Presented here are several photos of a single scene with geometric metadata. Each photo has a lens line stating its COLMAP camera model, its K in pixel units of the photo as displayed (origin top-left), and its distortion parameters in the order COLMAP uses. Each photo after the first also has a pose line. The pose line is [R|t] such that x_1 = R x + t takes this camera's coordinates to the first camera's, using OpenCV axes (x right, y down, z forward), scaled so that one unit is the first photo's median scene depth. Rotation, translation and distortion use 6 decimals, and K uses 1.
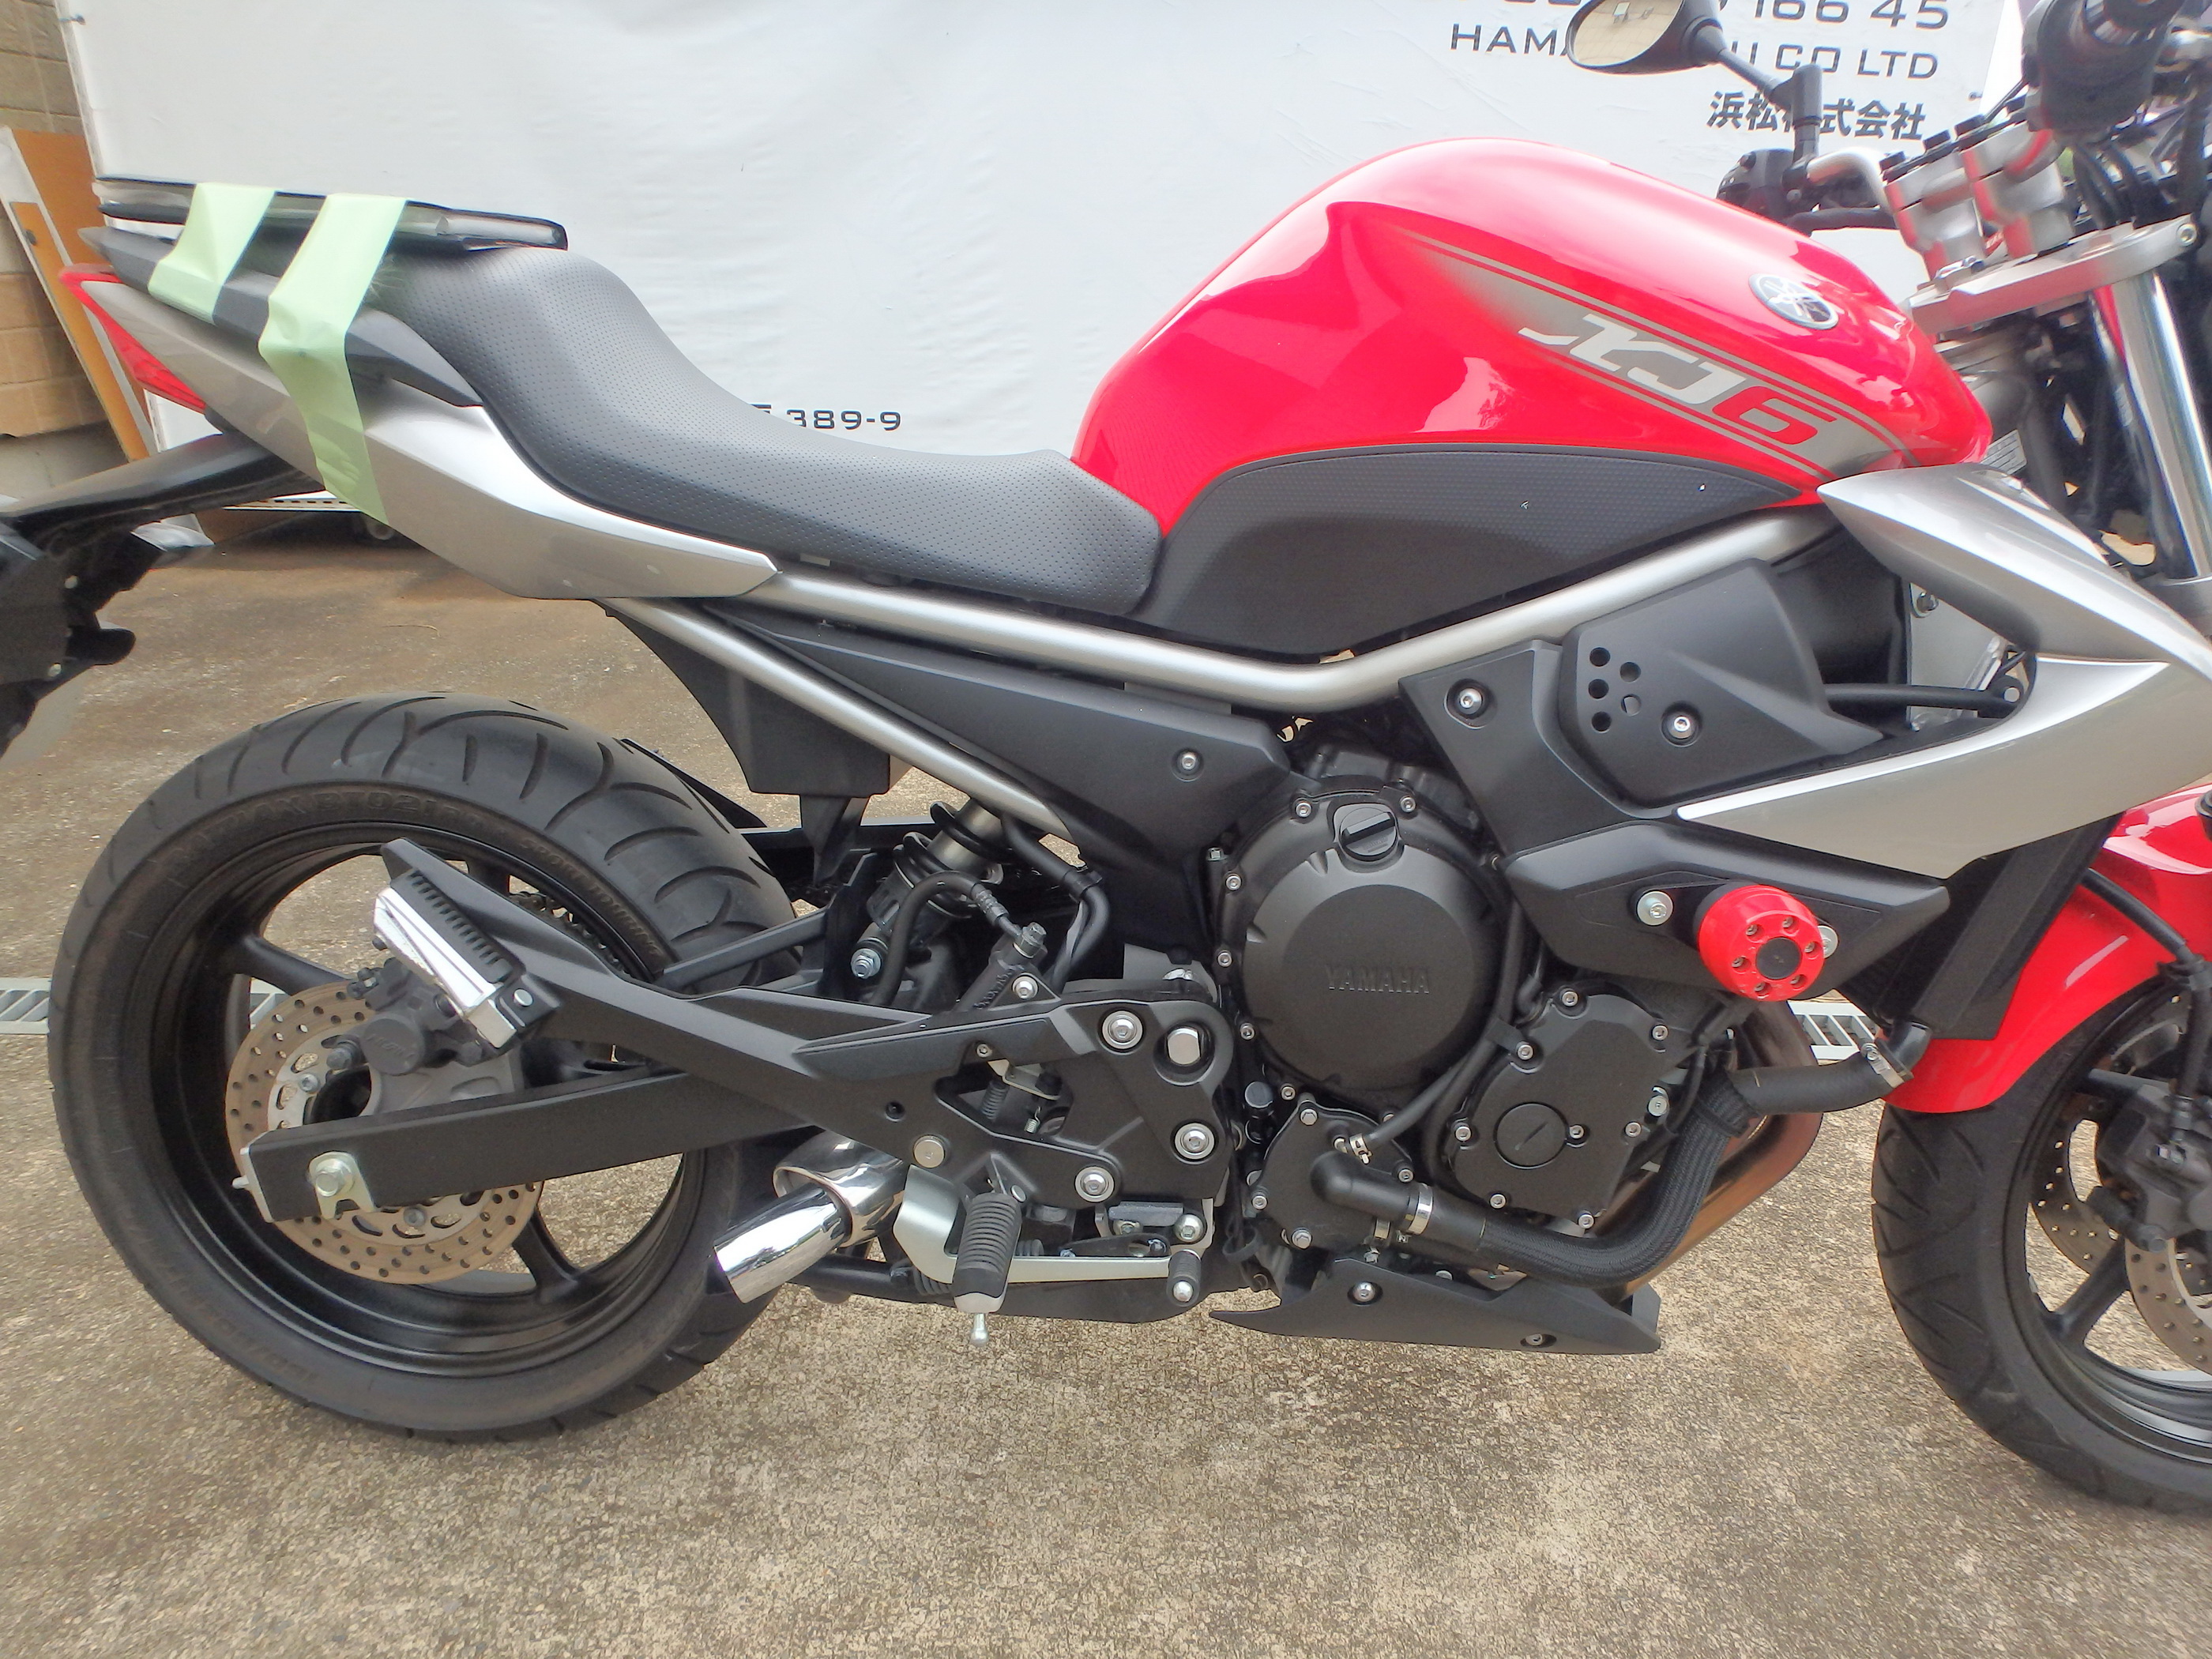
lens RADIAL K [[1381.9, 0, 1129.5], [0, 1381.9, 812.5], [0, 0, 1]] dist [-0.041933, 0.008230]
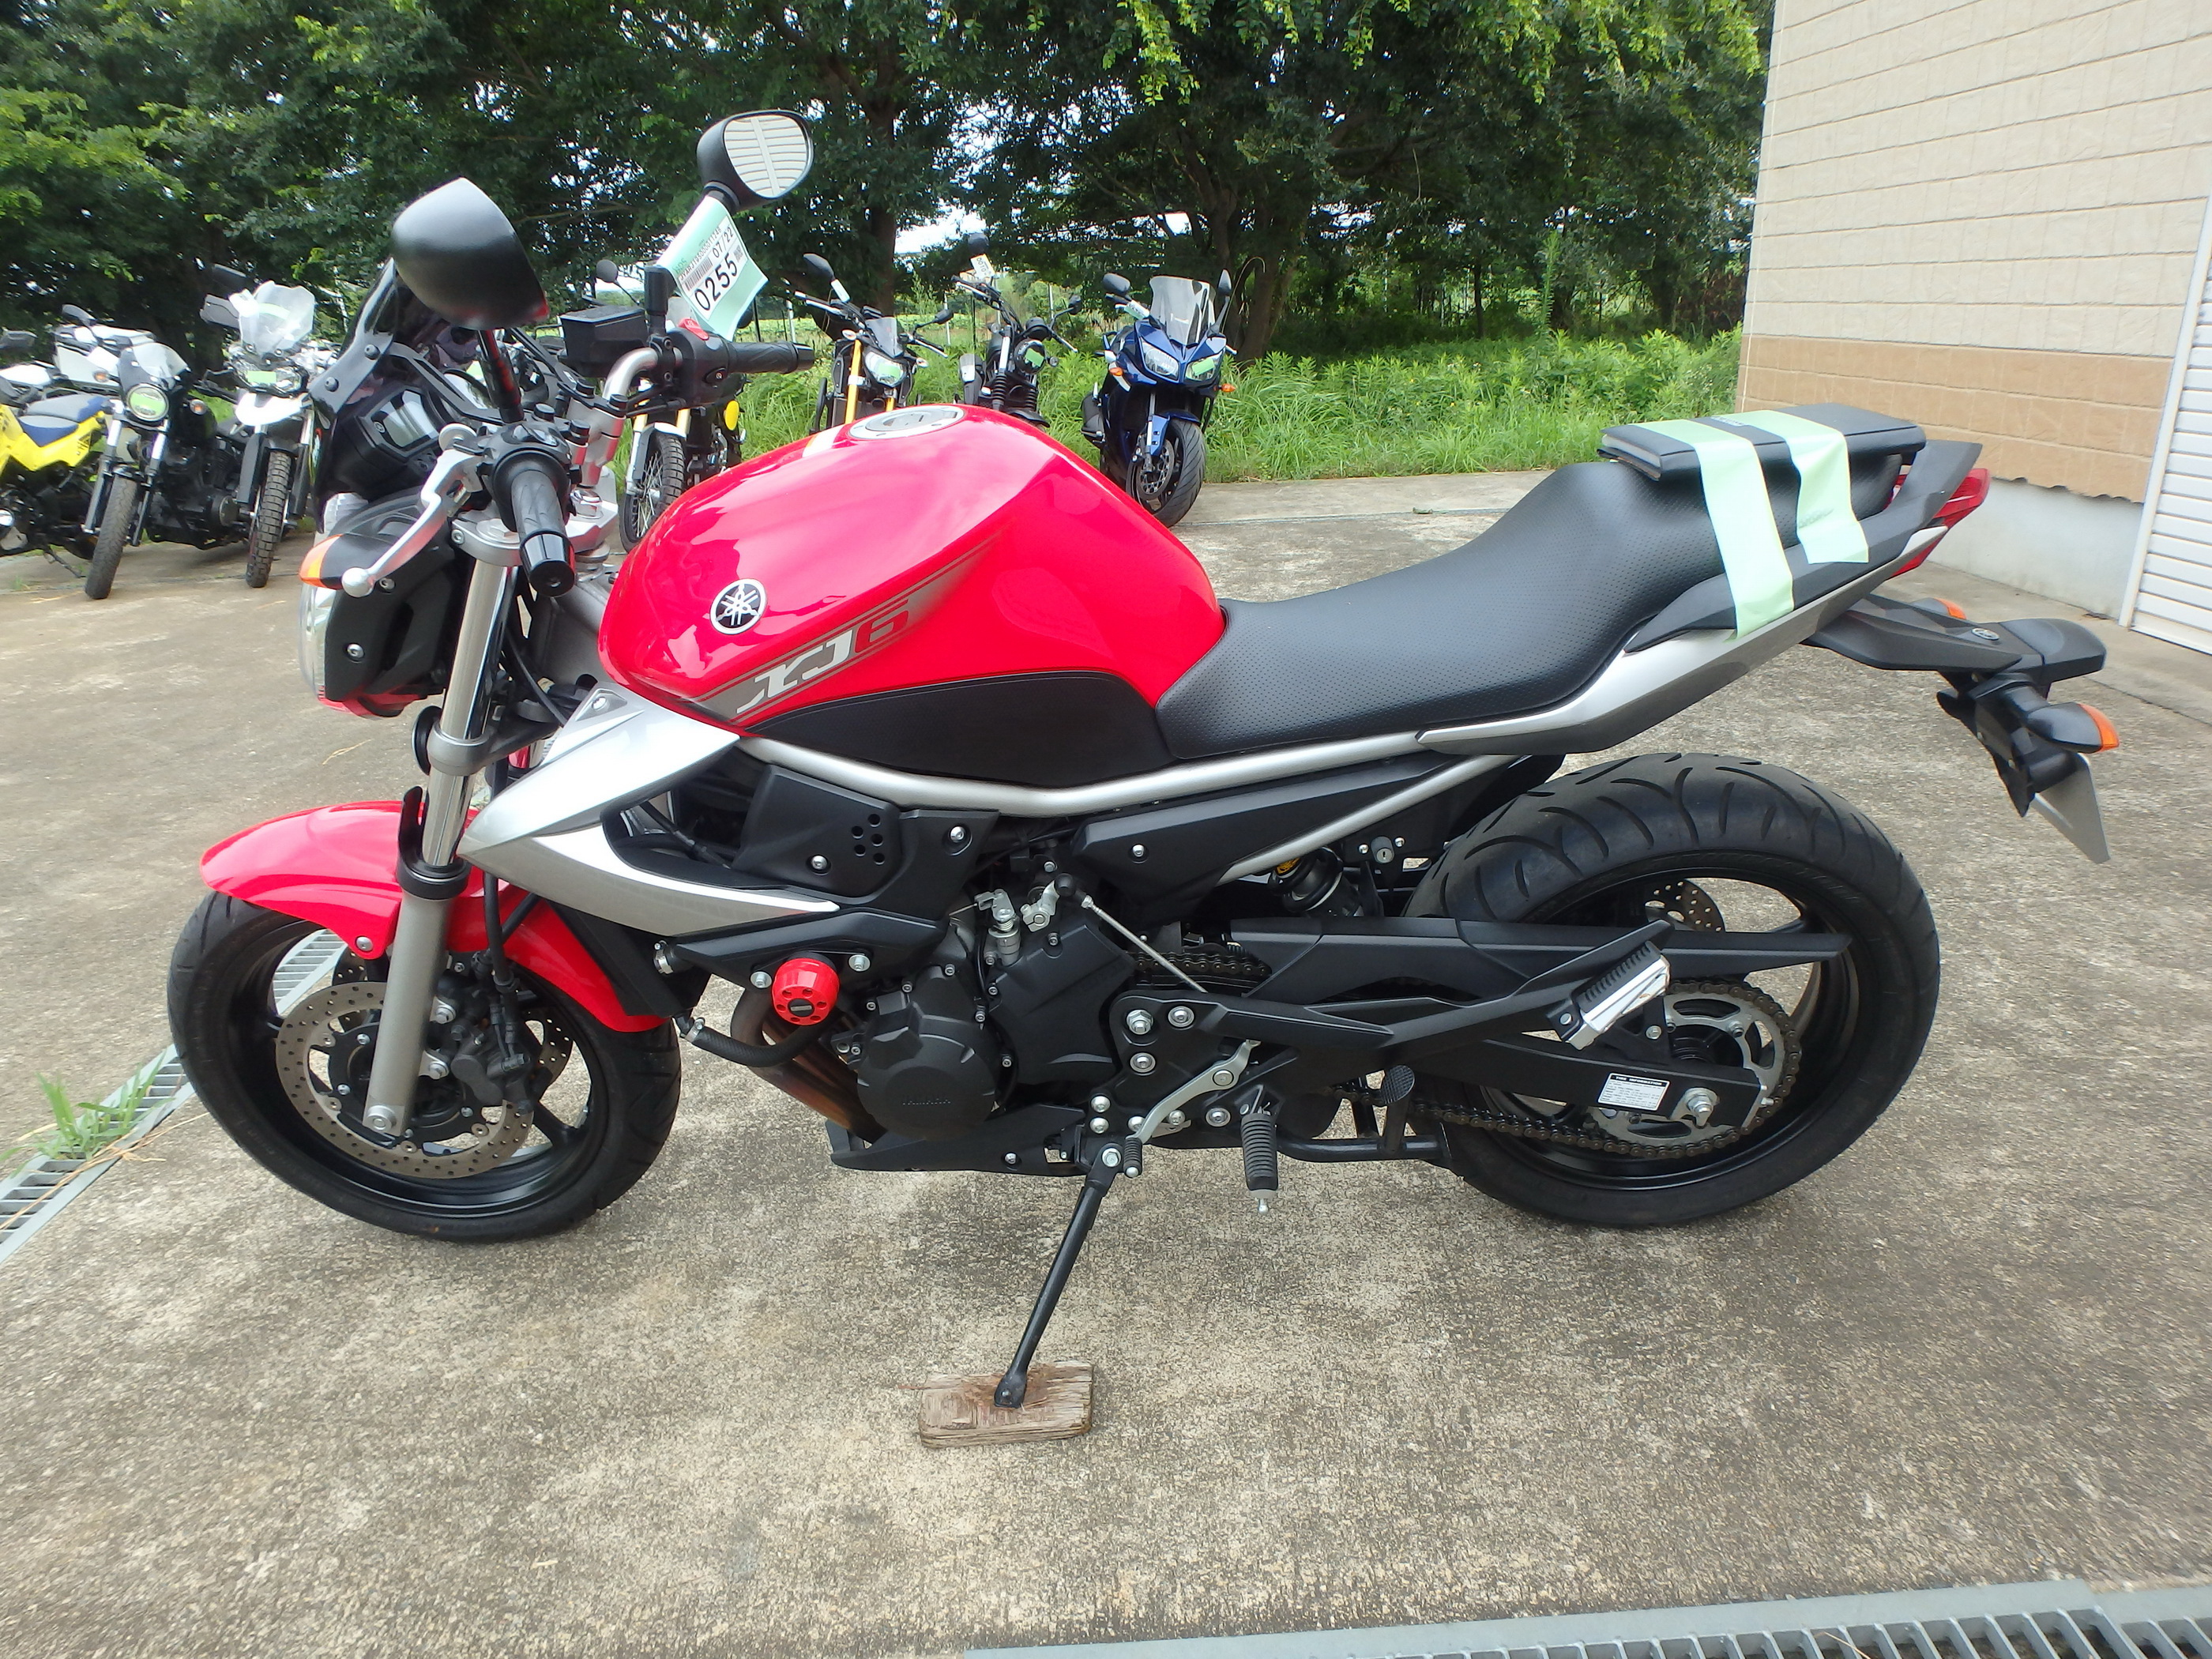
lens RADIAL K [[1381.9, 0, 1113.4], [0, 1381.9, 799.2], [0, 0, 1]] dist [-0.041933, 0.008230]
pose [[-0.999720, 0.023056, -0.005377, 0.073151], [0.013009, 0.724748, 0.688891, -0.980837], [0.019780, 0.688628, -0.724845, 1.935163]]
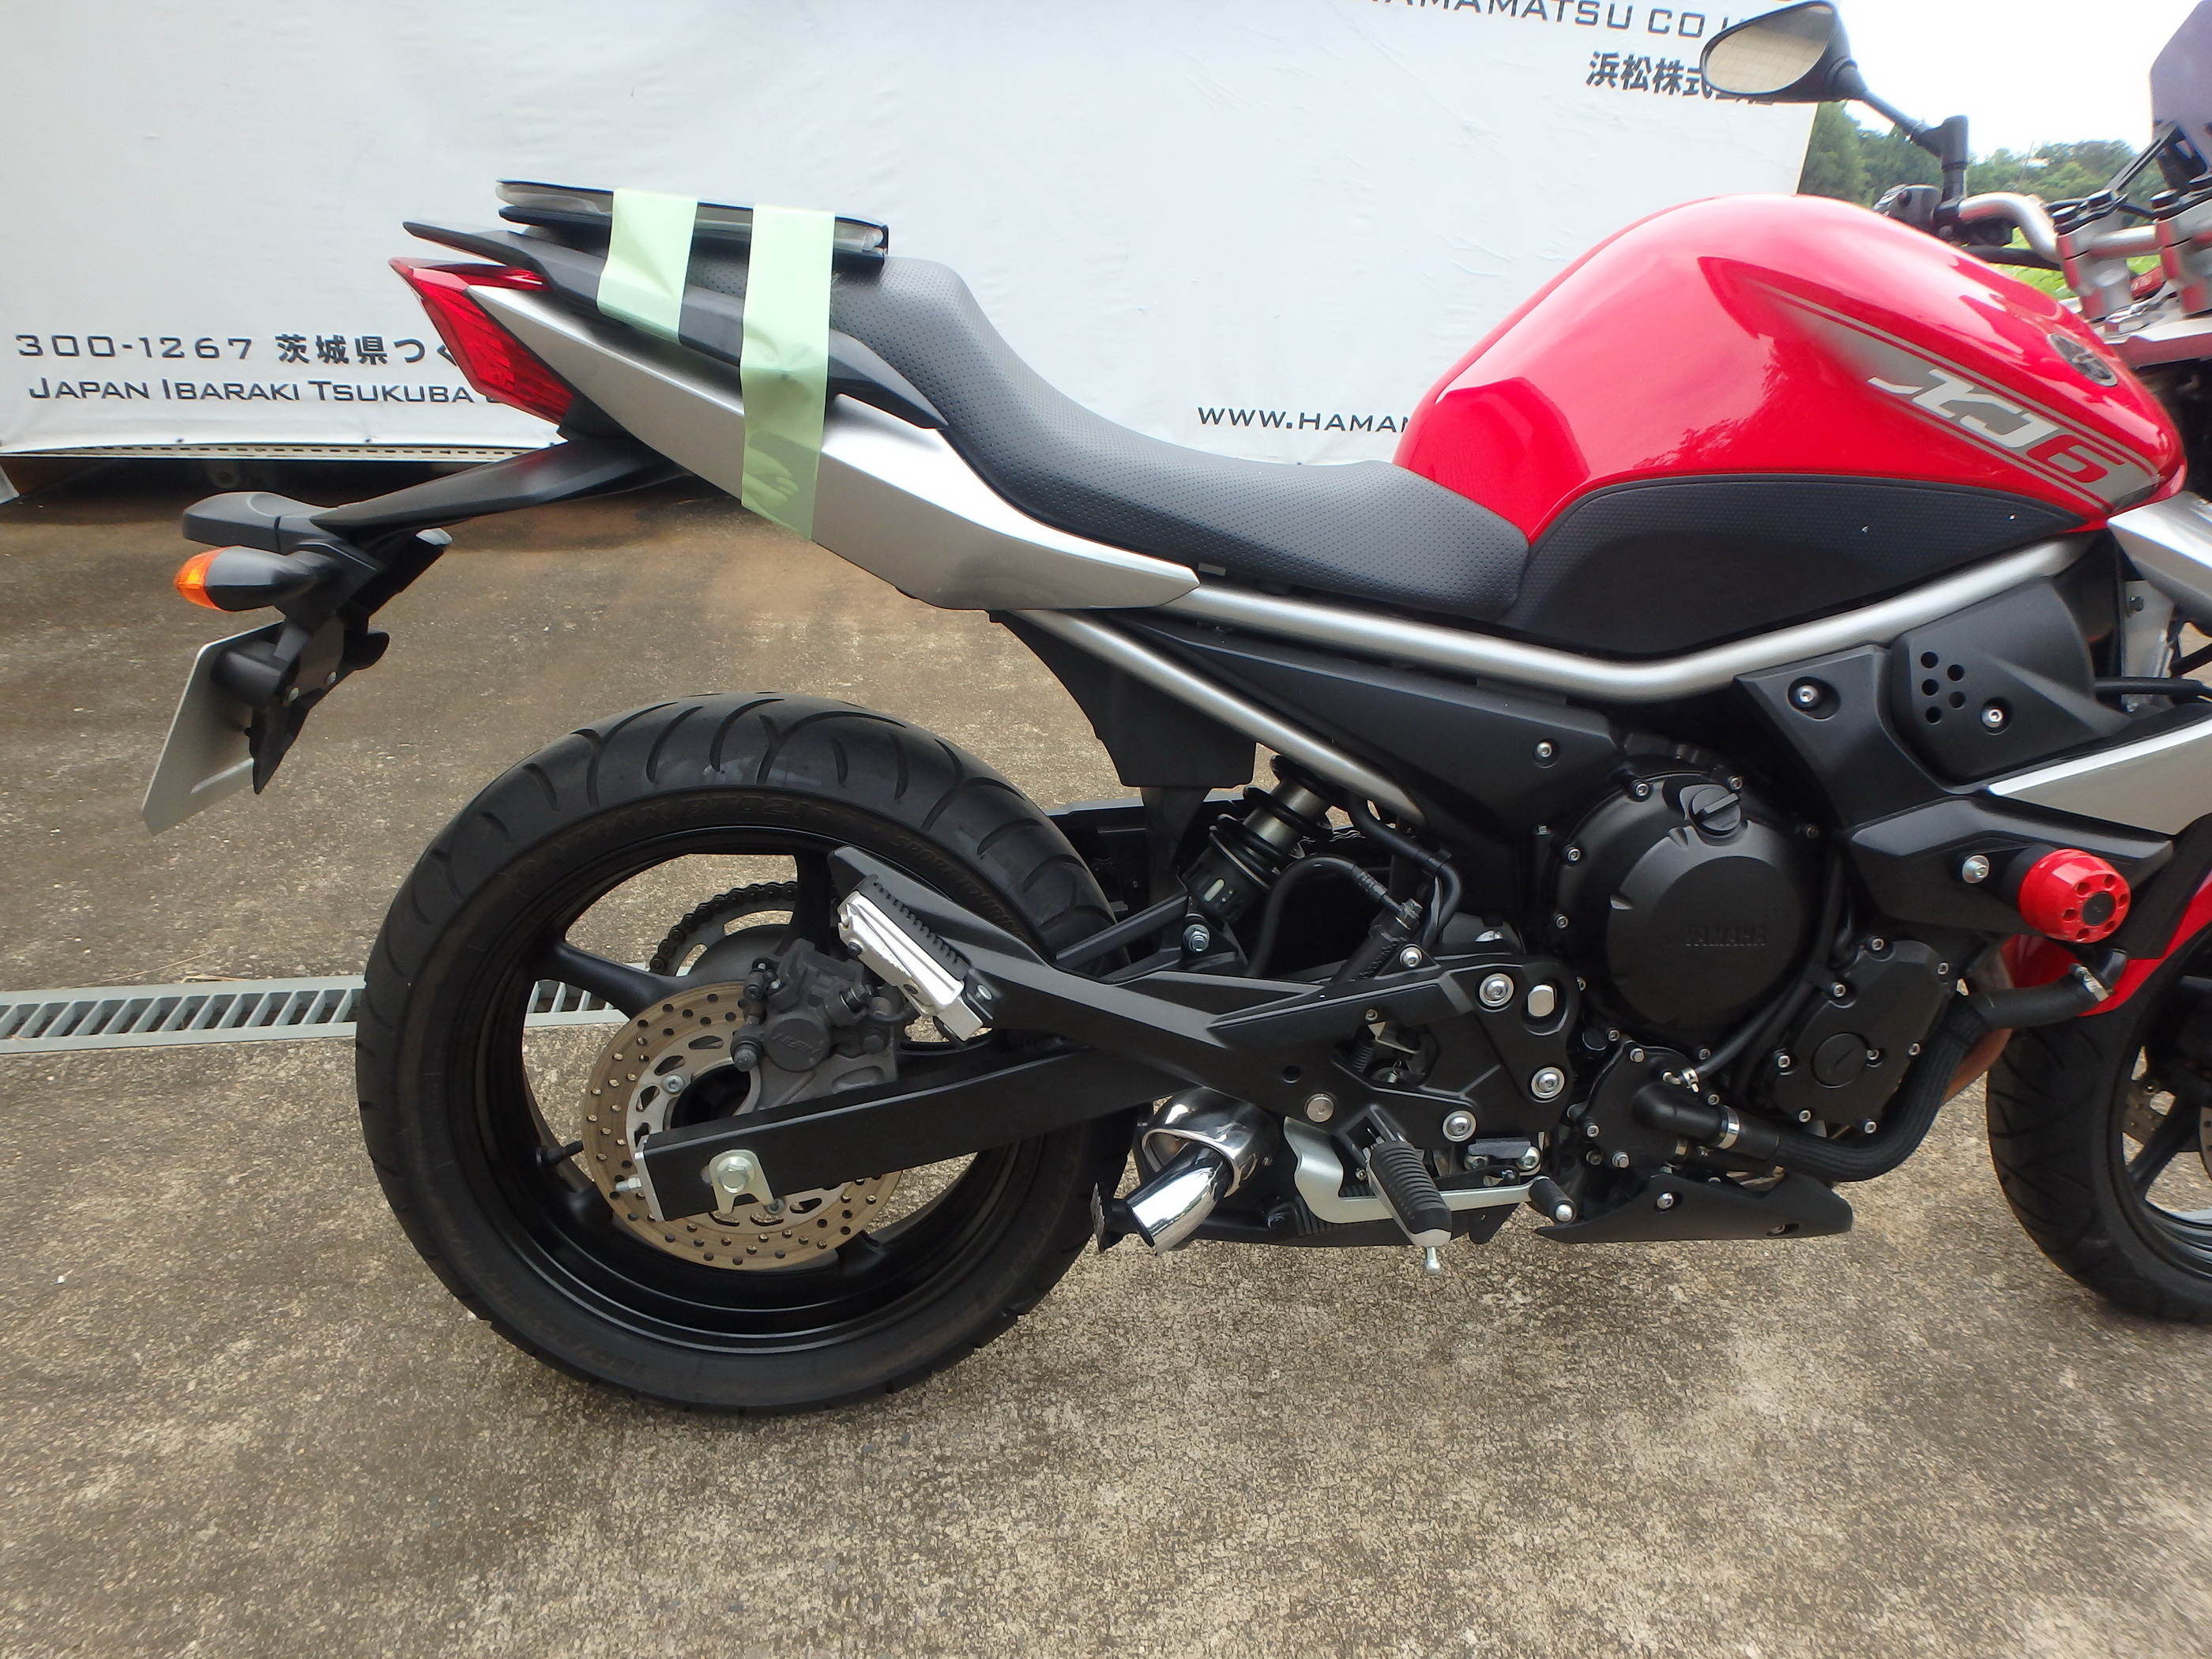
lens RADIAL K [[1381.9, 0, 1114.1], [0, 1381.9, 813.8], [0, 0, 1]] dist [-0.041933, 0.008230]
pose [[0.988701, -0.039106, 0.144714, -0.389985], [0.031133, 0.997891, 0.056953, -0.050207], [-0.146636, -0.051805, 0.987833, -0.051576]]
